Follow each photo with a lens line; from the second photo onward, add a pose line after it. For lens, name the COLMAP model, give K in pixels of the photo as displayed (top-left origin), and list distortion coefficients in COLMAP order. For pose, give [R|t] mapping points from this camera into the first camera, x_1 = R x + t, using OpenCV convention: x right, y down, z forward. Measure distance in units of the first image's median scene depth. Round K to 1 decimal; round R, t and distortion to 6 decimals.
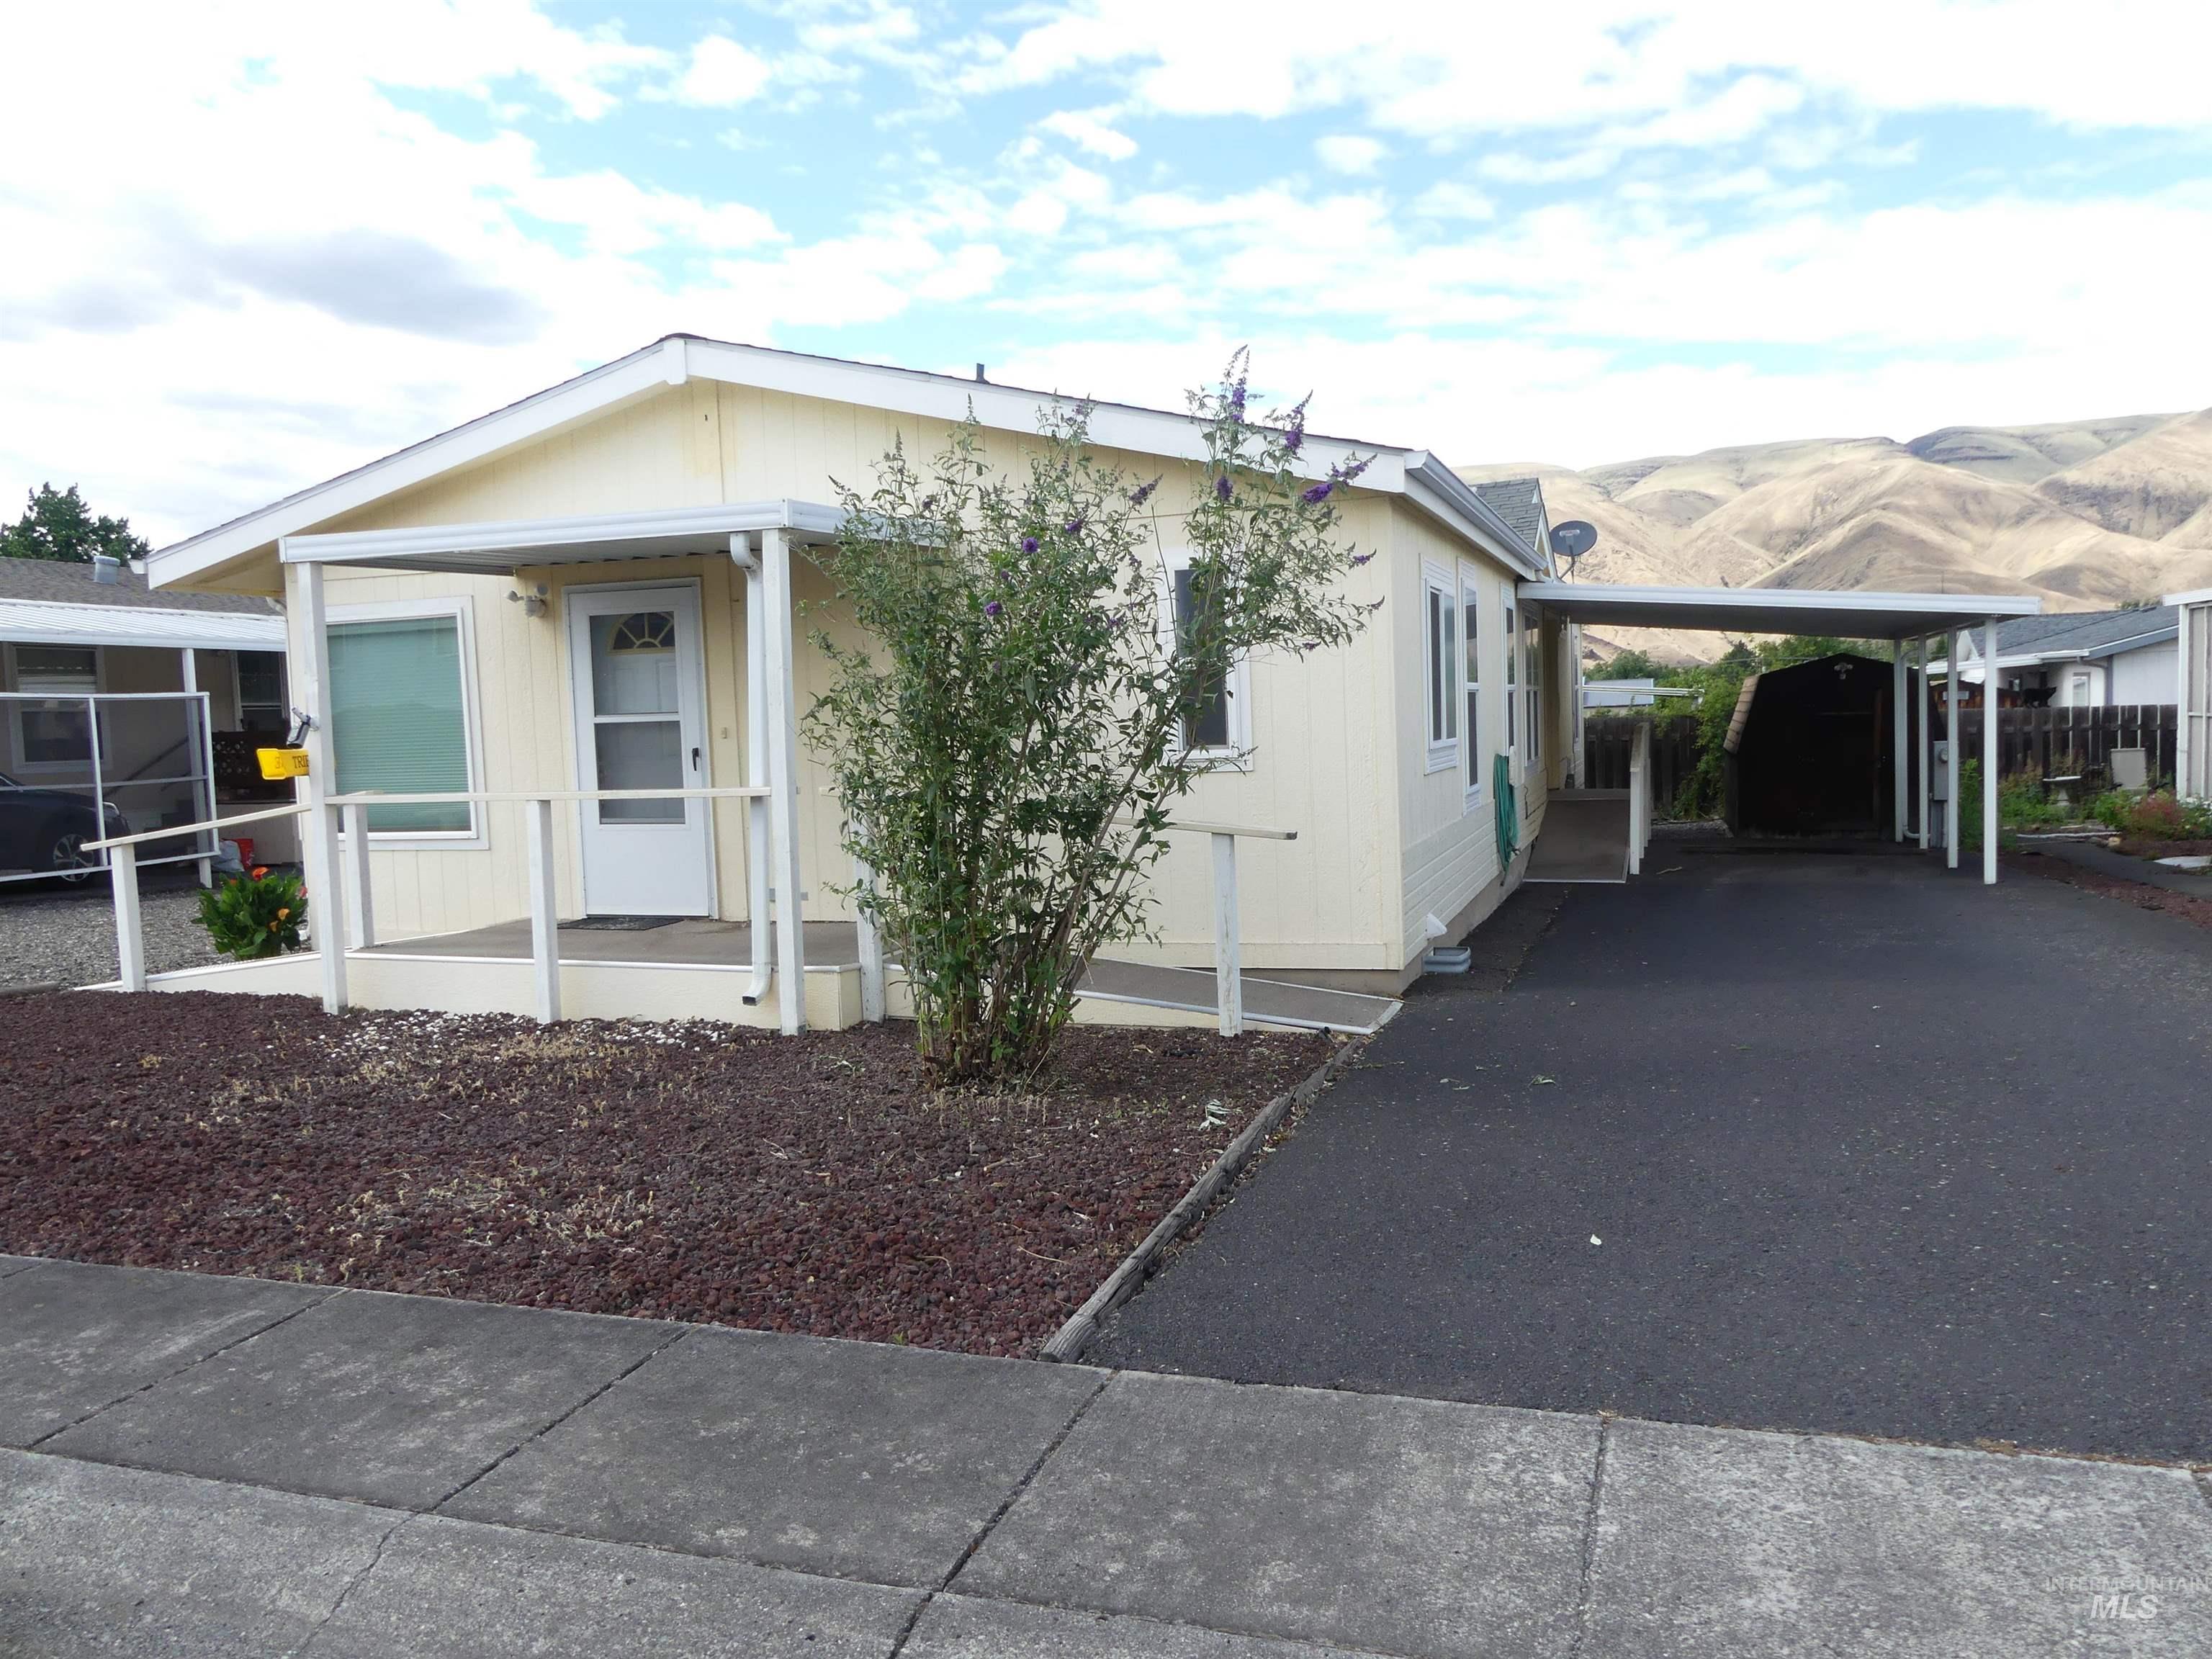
lens RADIAL K [[1711.3, 0, 1131.3], [0, 1711.3, 849.9], [0, 0, 1]] dist [-0.021525, 0.003761]
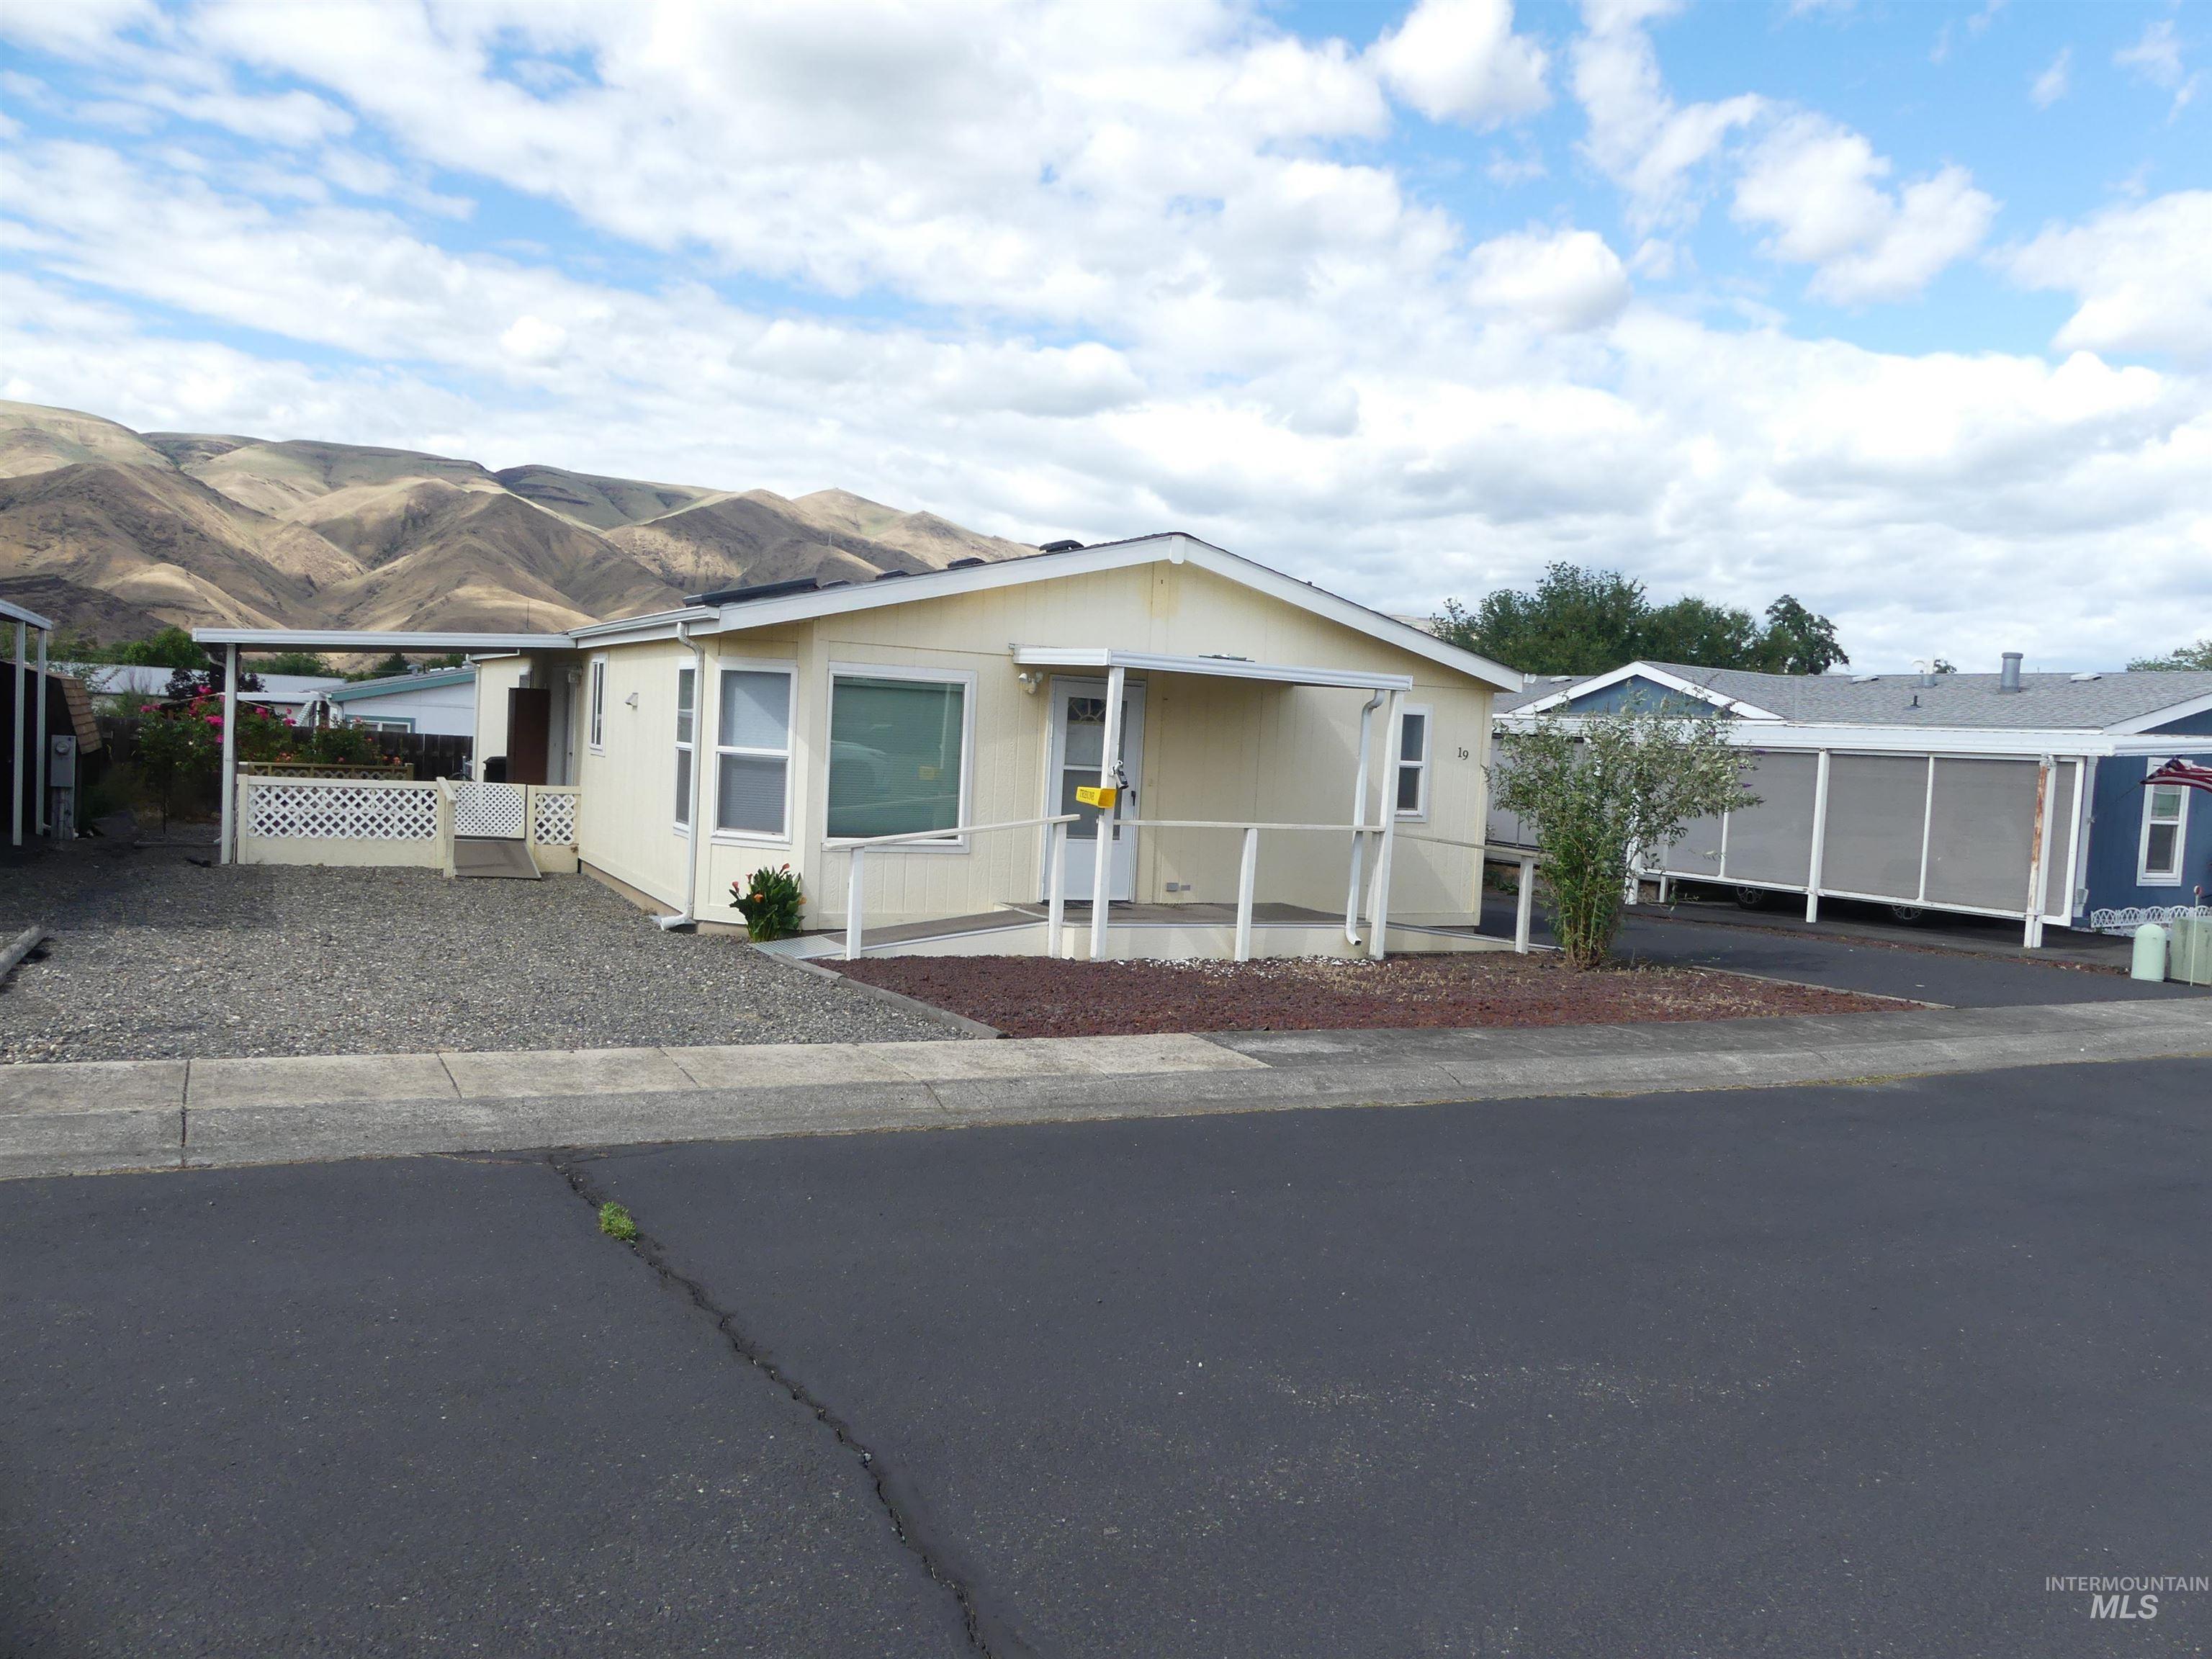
lens RADIAL K [[1633.0, 0, 1105.6], [0, 1633.0, 845.6], [0, 0, 1]] dist [-0.038353, 0.011203]
pose [[0.689196, 0.021033, 0.724270, -1.230332], [-0.020113, 0.999749, -0.009894, 0.004690], [-0.724296, -0.007748, 0.689445, -0.002556]]
